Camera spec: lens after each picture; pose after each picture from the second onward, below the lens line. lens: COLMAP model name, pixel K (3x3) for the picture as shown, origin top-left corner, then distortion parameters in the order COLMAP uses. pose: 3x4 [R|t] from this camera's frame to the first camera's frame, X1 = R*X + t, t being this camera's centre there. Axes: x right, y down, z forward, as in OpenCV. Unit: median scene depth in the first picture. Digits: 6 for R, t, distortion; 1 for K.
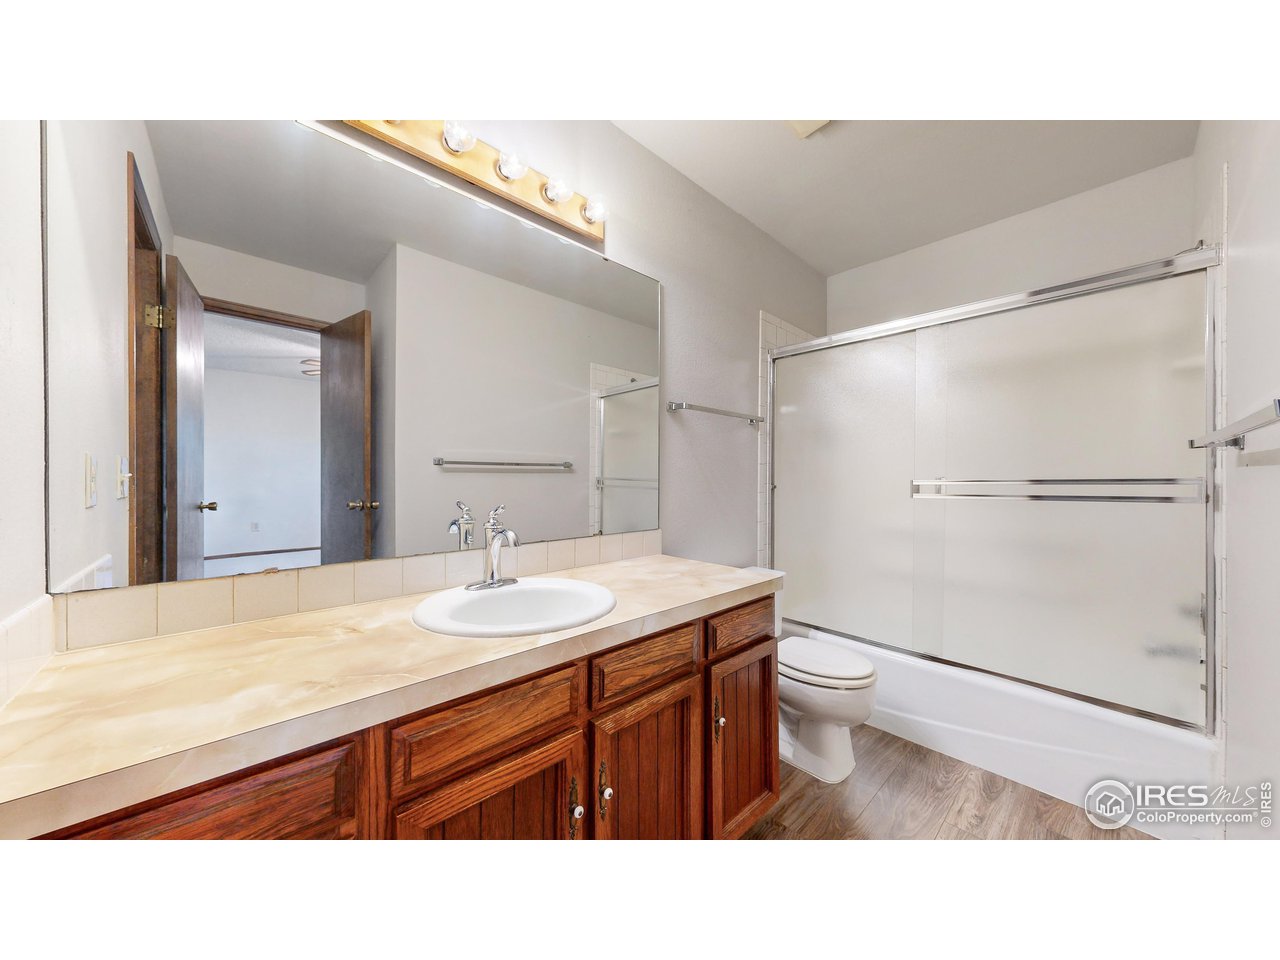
lens RADIAL K [[440.5, 0, 640.0], [0, 440.5, 480.0], [0, 0, 1]] dist [-0.000902, -0.000095]
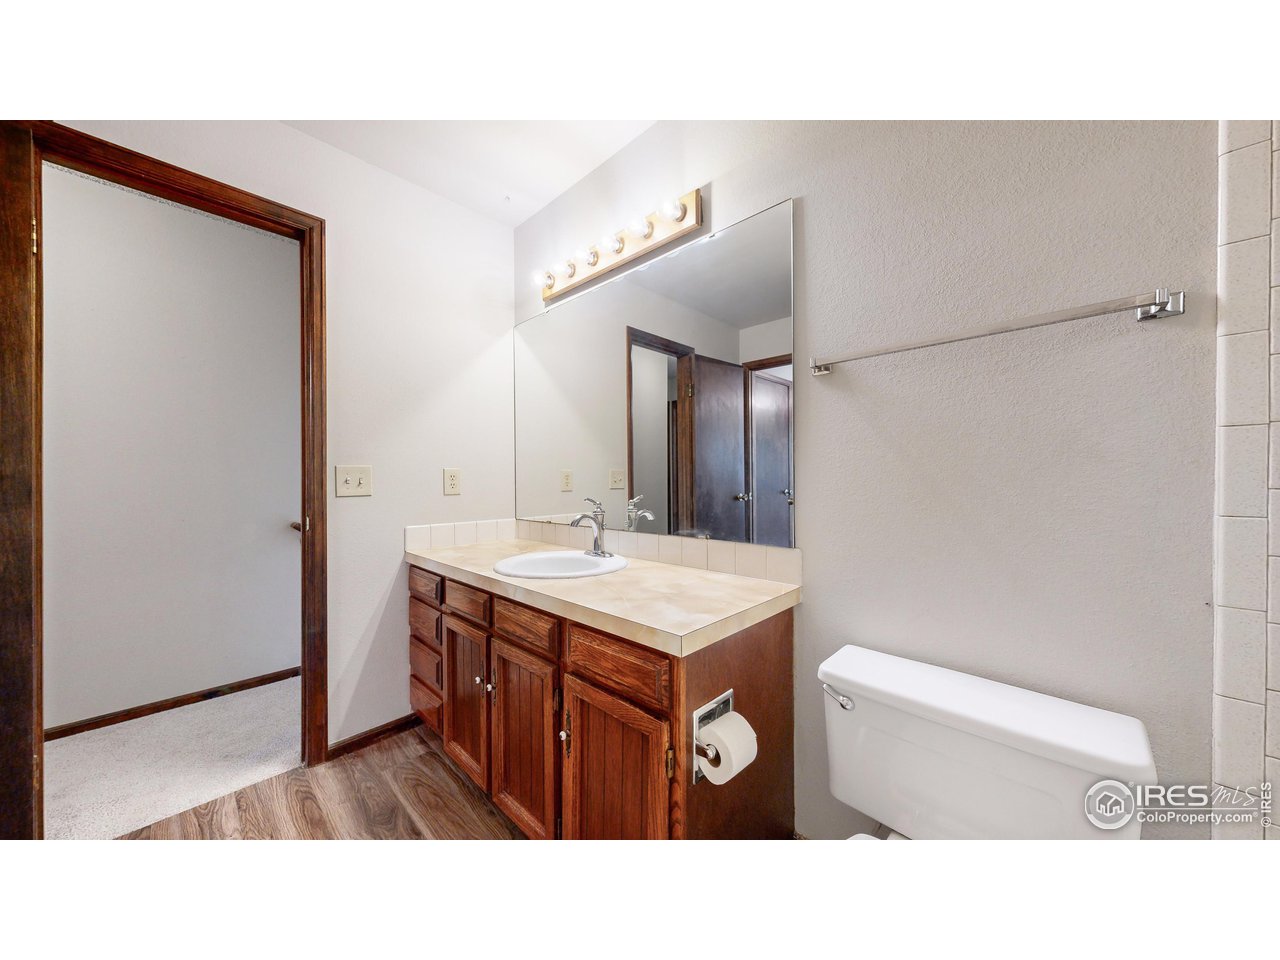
lens RADIAL K [[440.5, 0, 640.0], [0, 440.5, 480.0], [0, 0, 1]] dist [-0.000902, -0.000095]
pose [[0.059903, -0.009705, -0.998157, 1.044085], [-0.001488, 0.999951, -0.009812, 0.012927], [0.998203, 0.002073, 0.059886, 1.019669]]
